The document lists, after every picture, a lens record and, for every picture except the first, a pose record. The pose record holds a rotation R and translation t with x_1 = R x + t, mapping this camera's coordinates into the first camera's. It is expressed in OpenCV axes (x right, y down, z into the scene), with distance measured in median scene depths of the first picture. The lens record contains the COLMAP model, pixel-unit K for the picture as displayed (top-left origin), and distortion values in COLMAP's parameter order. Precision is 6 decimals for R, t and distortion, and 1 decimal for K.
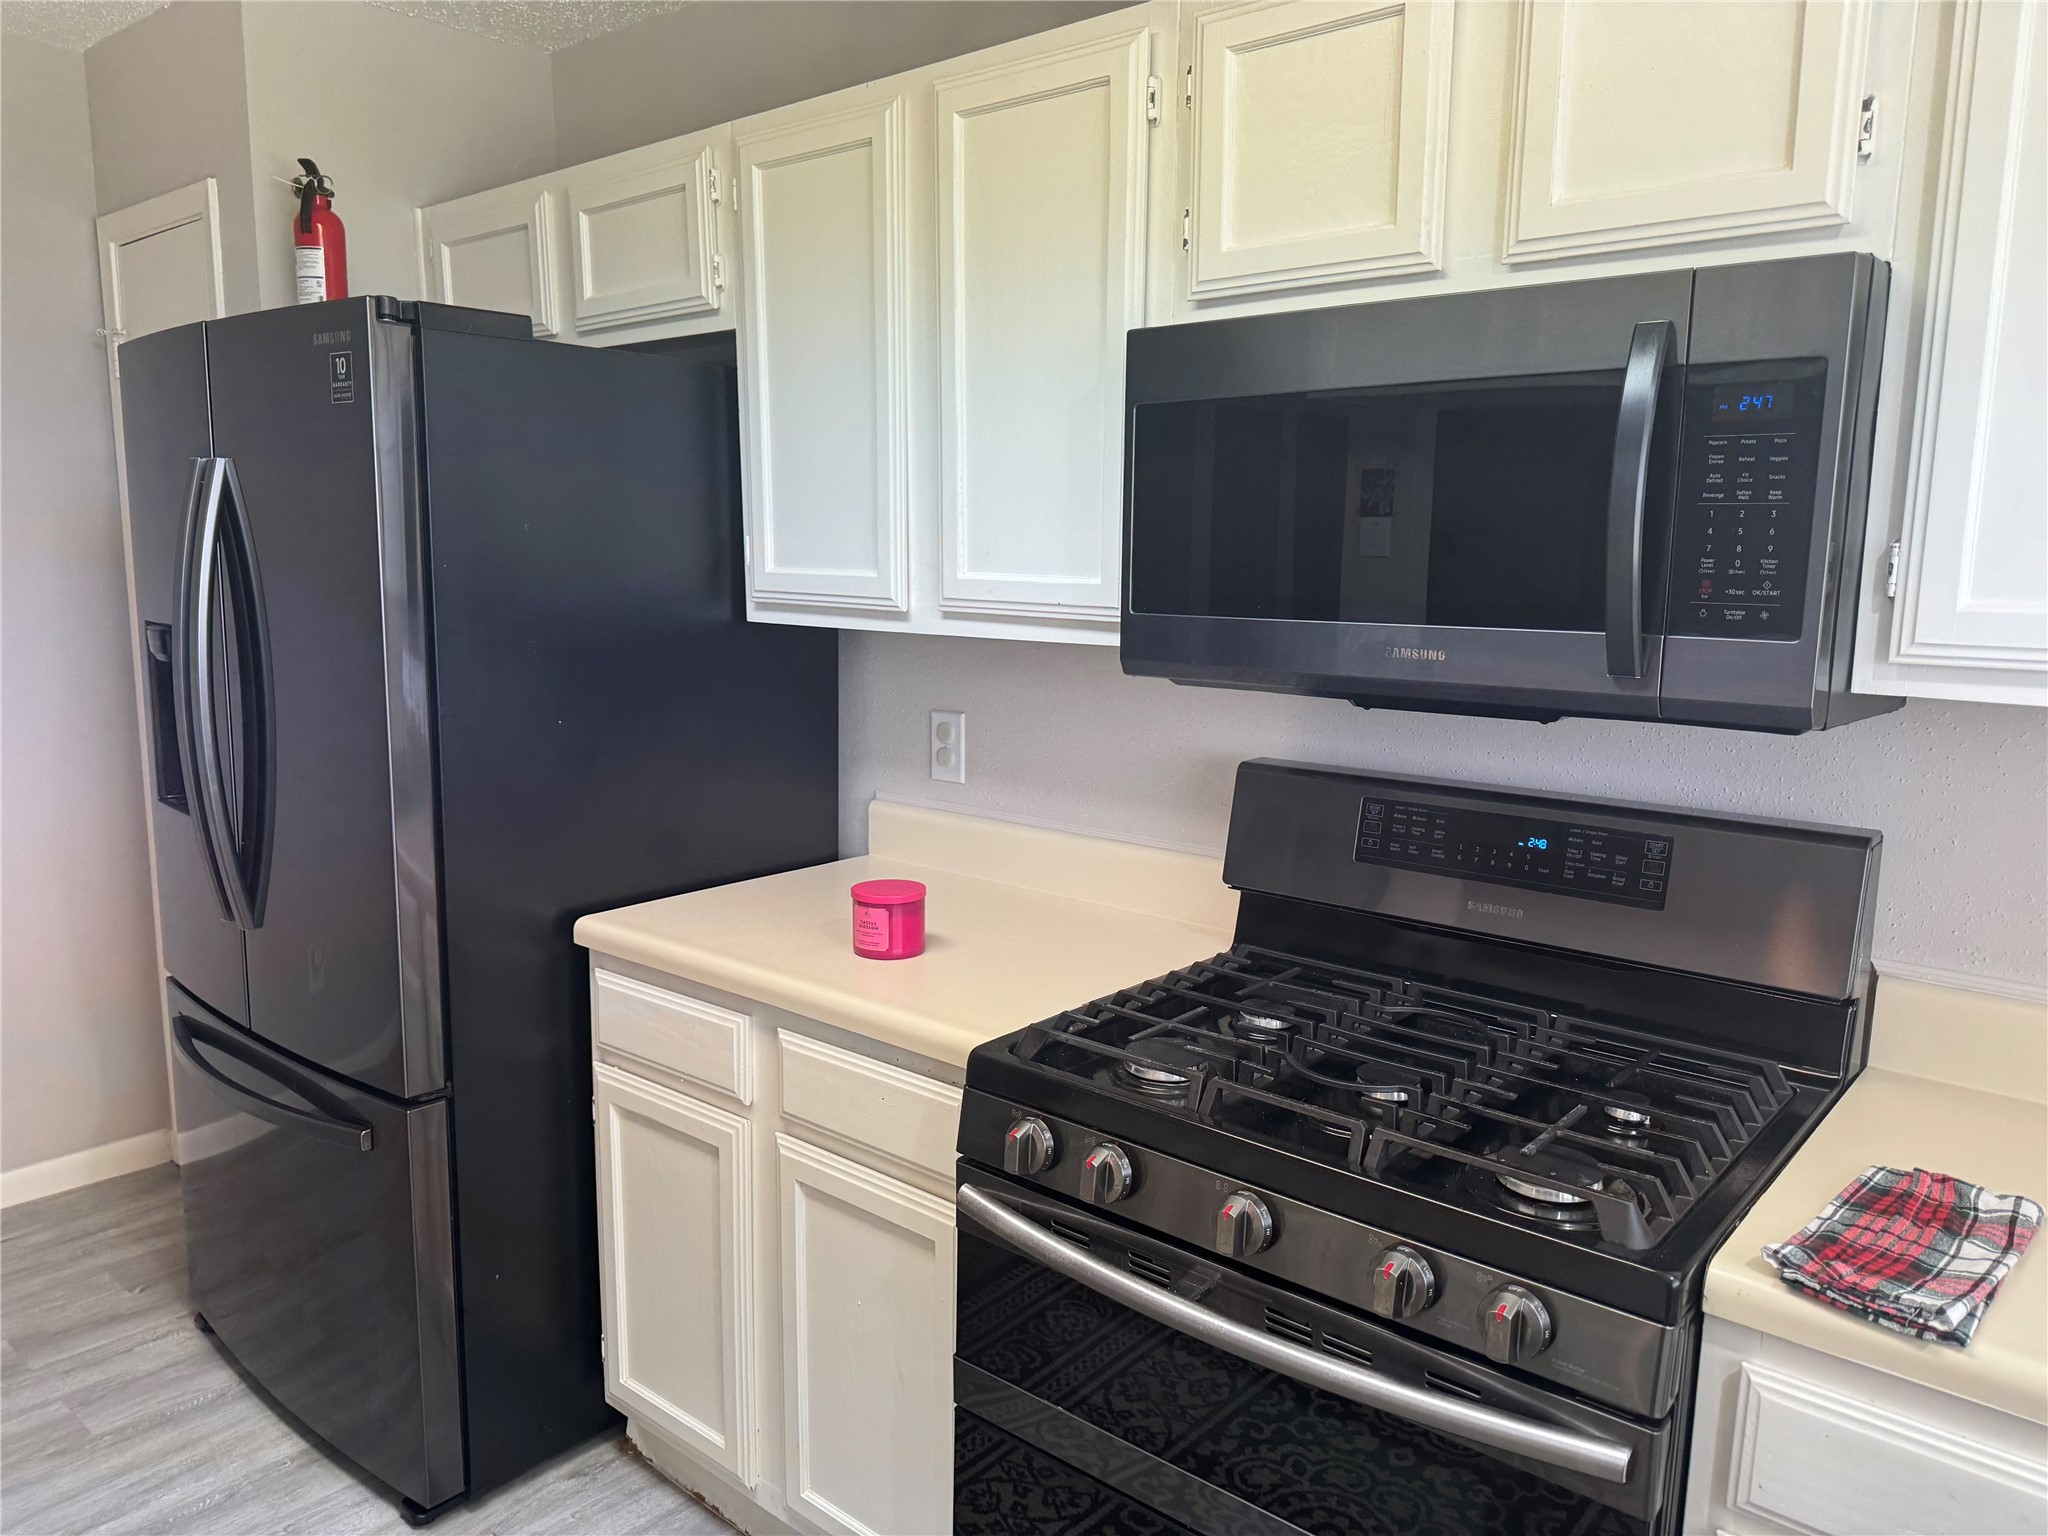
lens RADIAL K [[1418.5, 0, 1015.2], [0, 1418.5, 768.1], [0, 0, 1]] dist [0.112739, -0.179397]
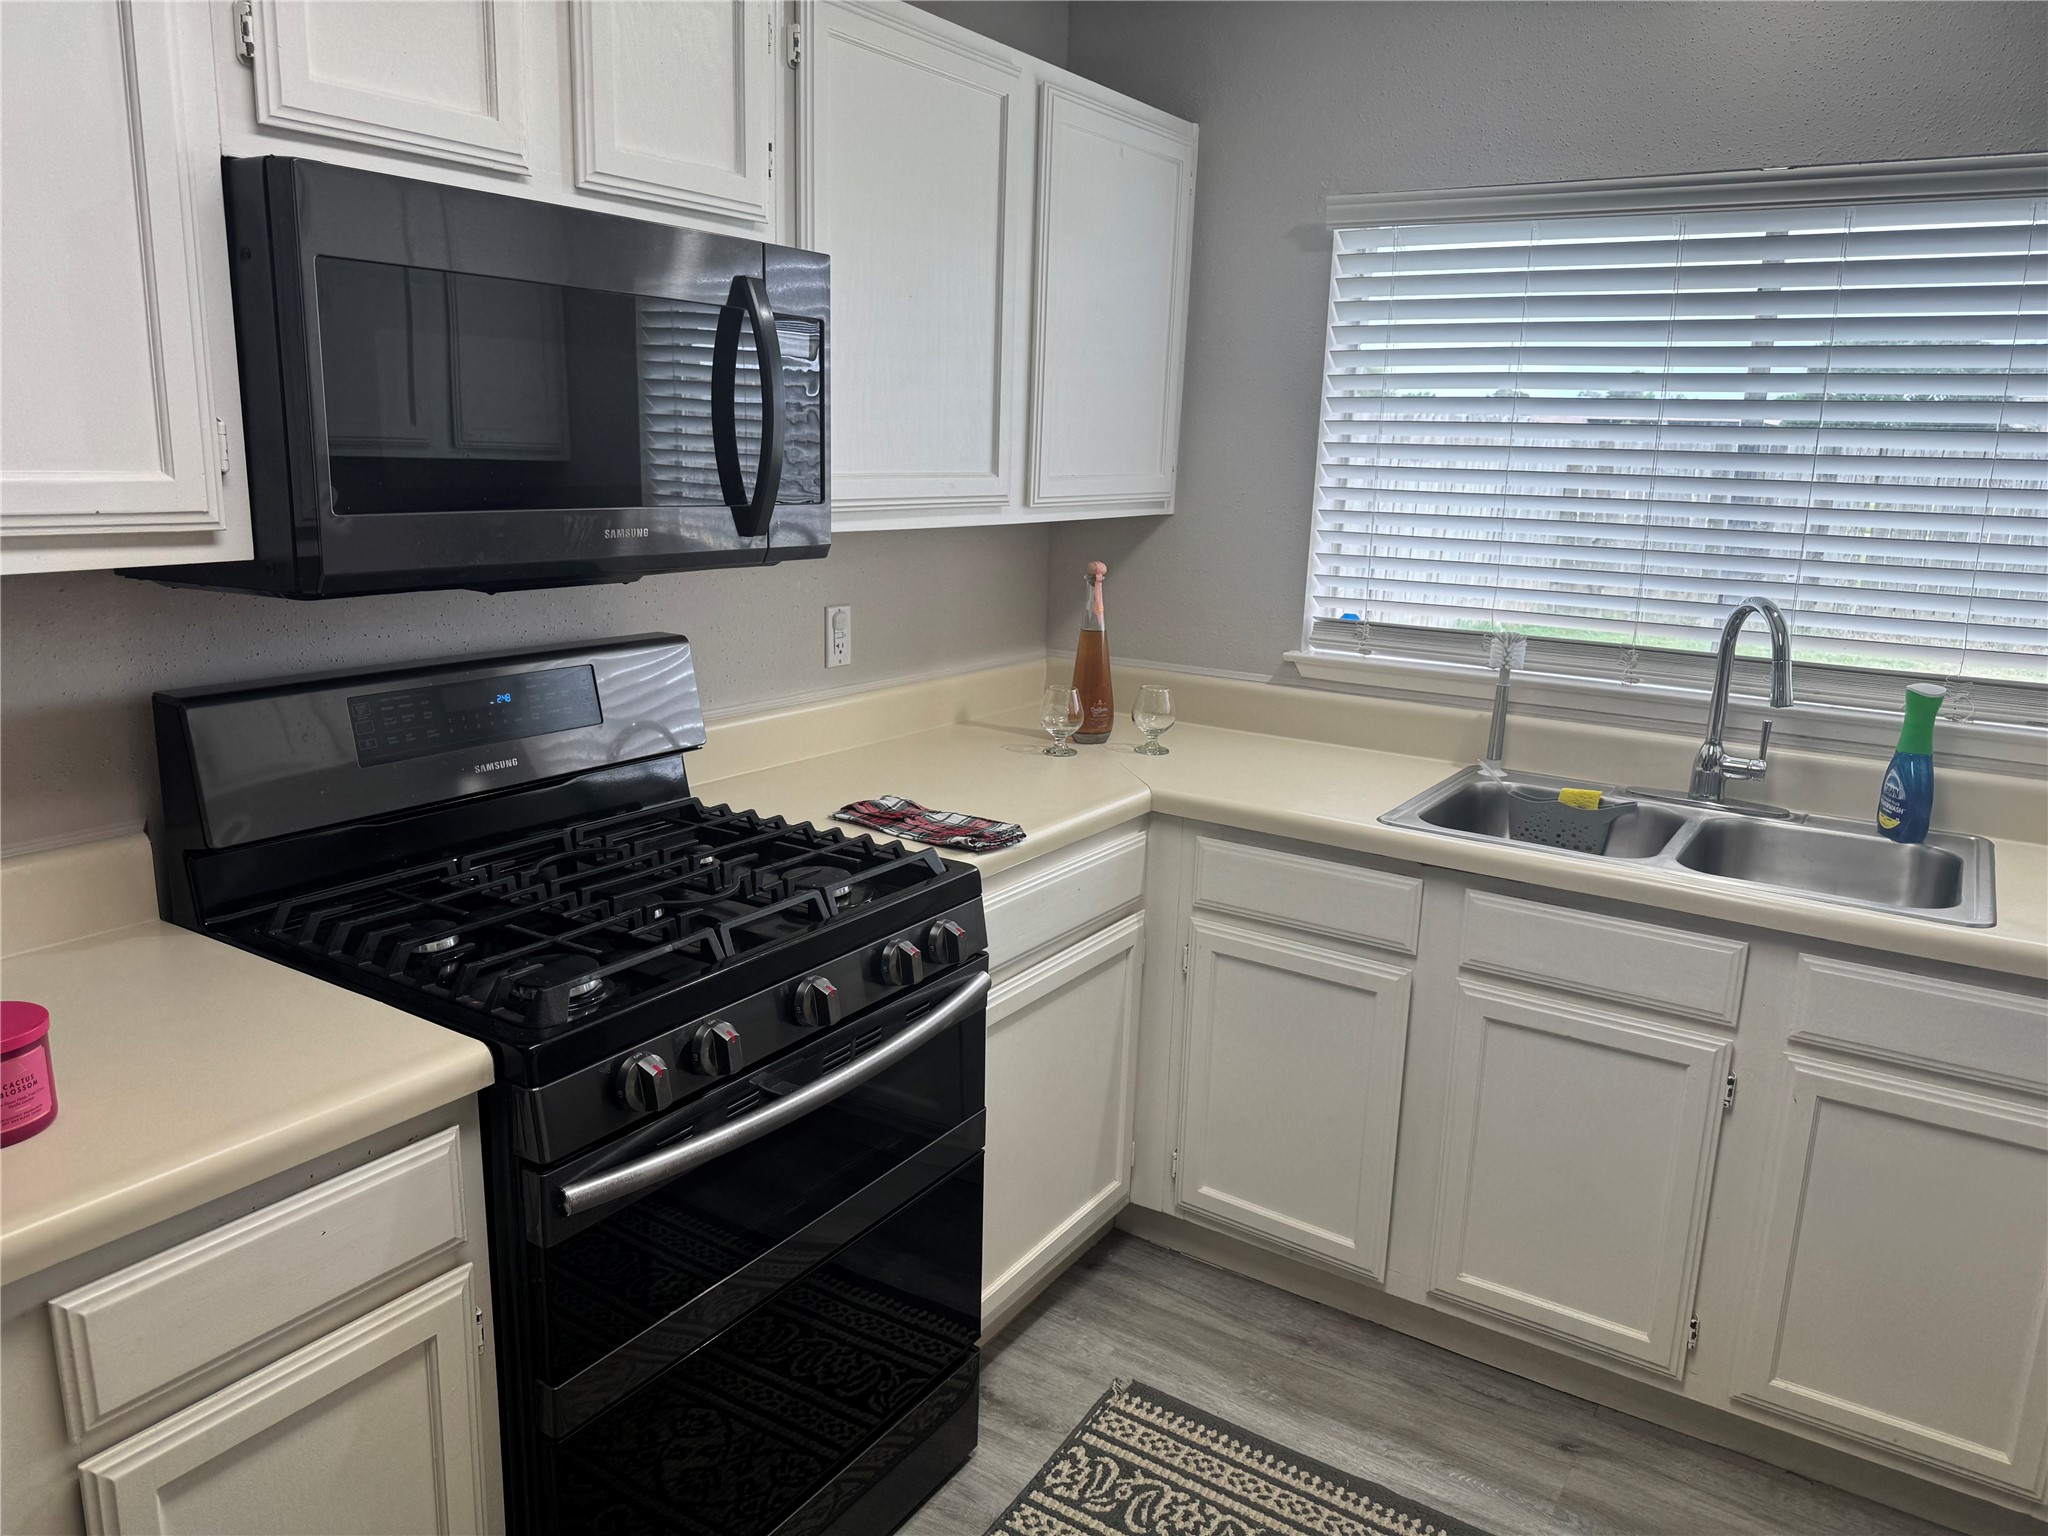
lens RADIAL K [[1418.5, 0, 1015.2], [0, 1418.5, 768.1], [0, 0, 1]] dist [0.112739, -0.179397]
pose [[-0.131303, -0.227101, 0.964979, -0.794373], [0.128230, 0.961338, 0.243692, -0.120817], [-0.983014, 0.155736, -0.097105, 0.724666]]
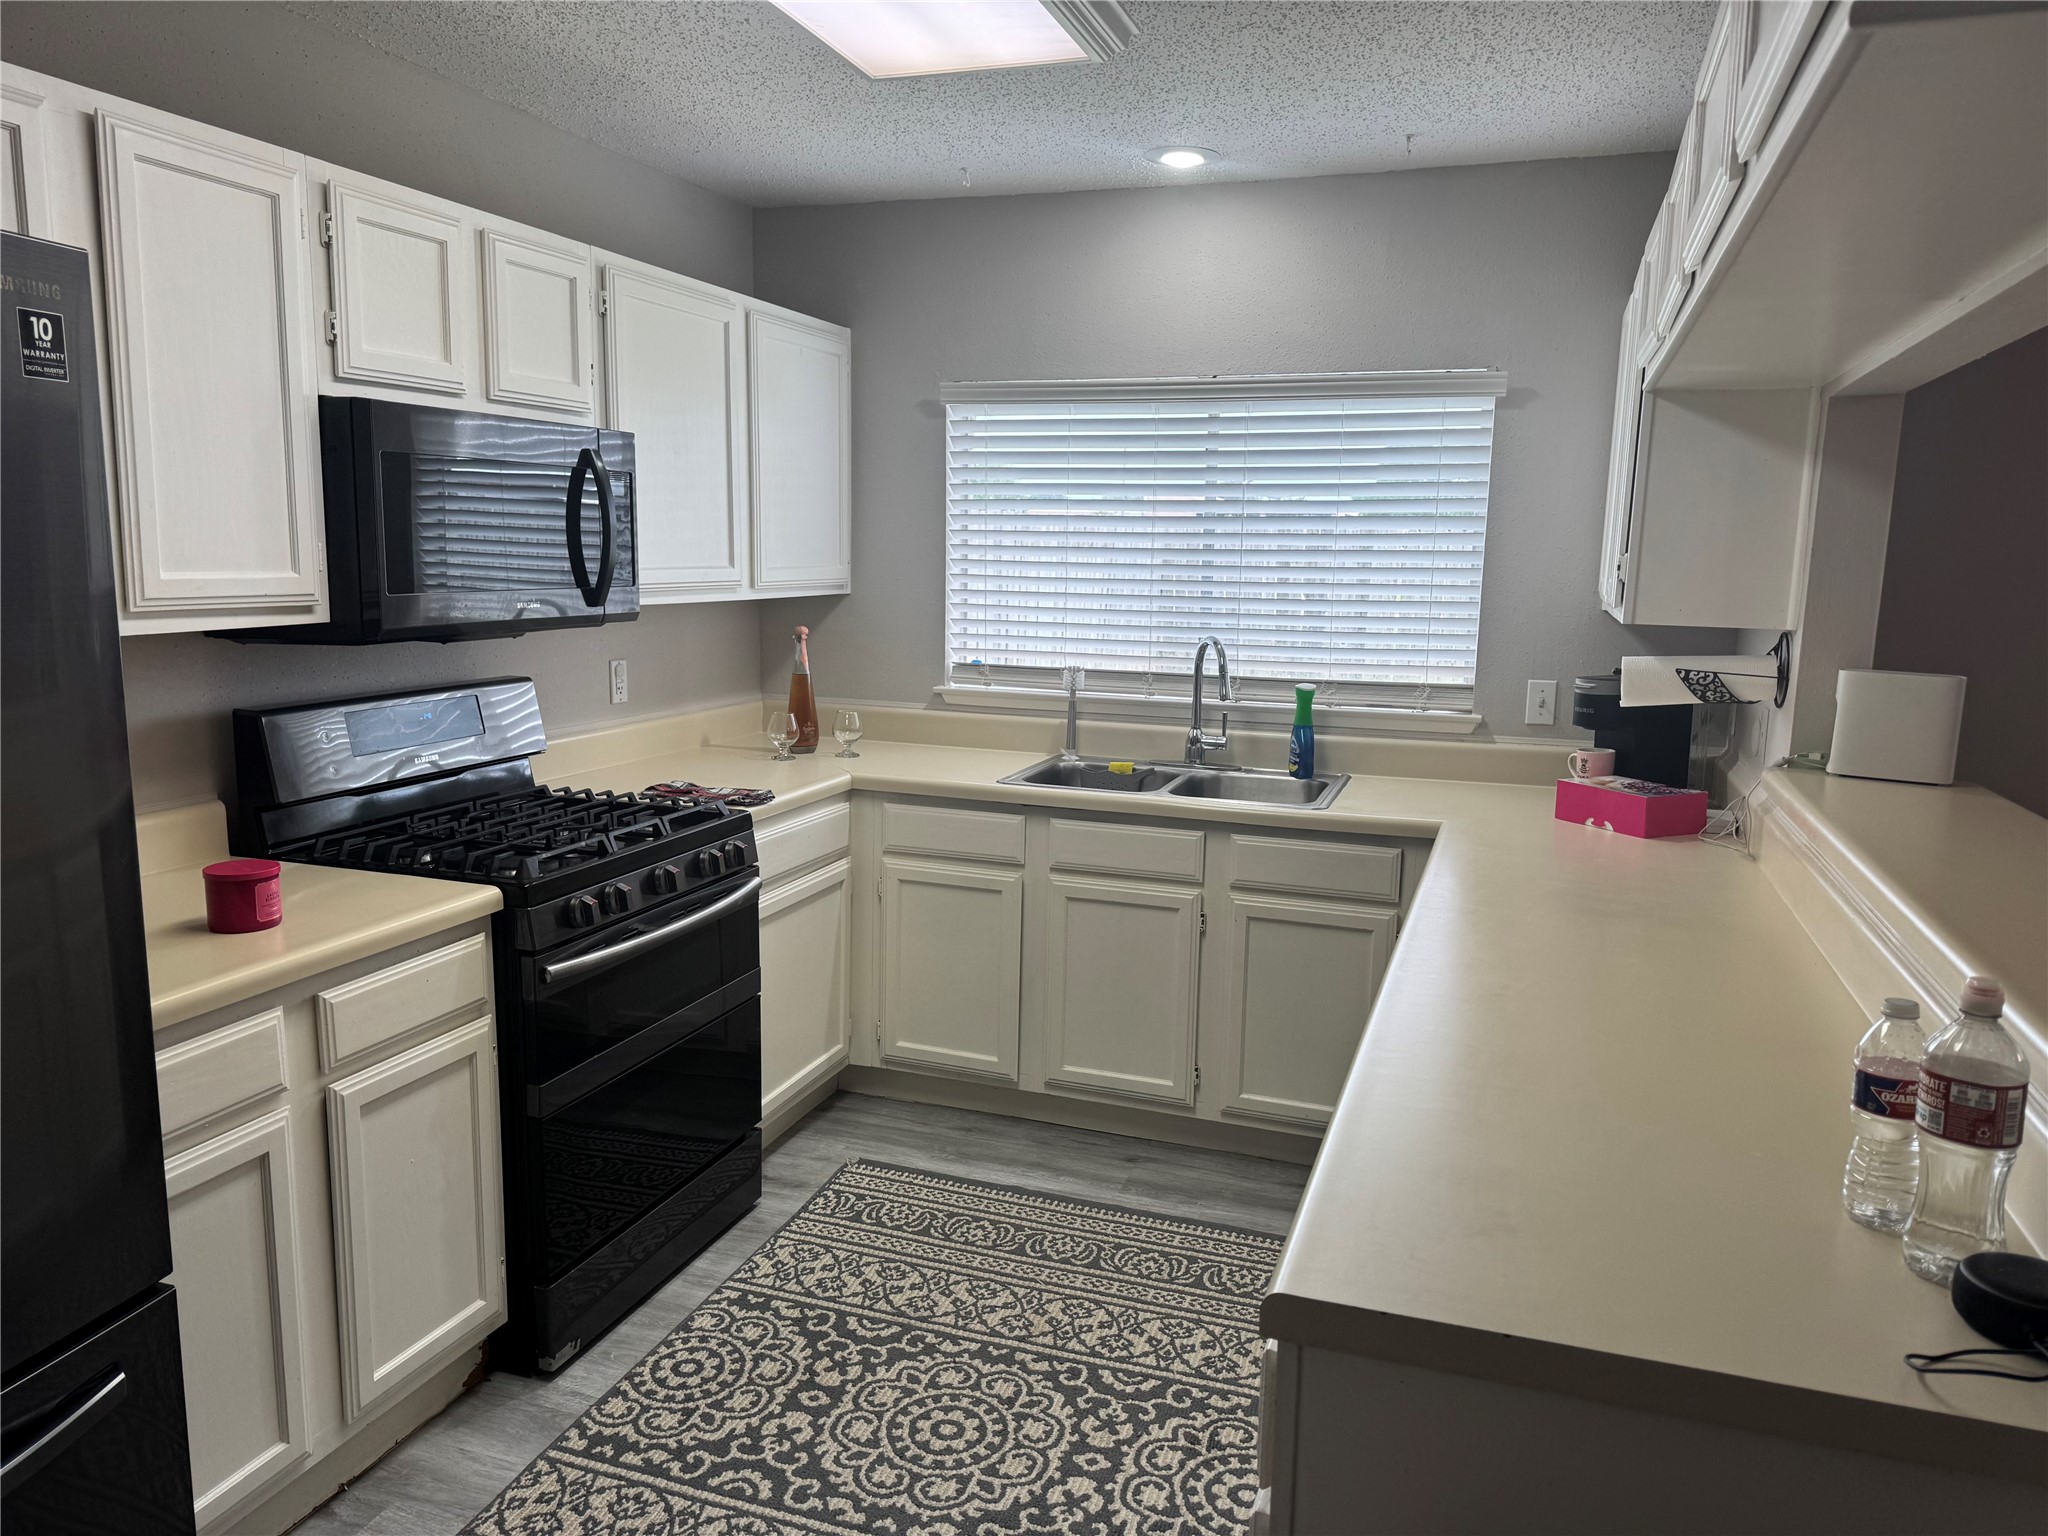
lens RADIAL K [[1417.6, 0, 1024.0], [0, 1417.6, 768.0], [0, 0, 1]] dist [0.194502, -0.404801]
pose [[-0.370915, -0.154766, 0.915680, -1.509897], [0.127197, 0.968256, 0.215177, -0.172476], [-0.919915, 0.196284, -0.339455, 0.944899]]
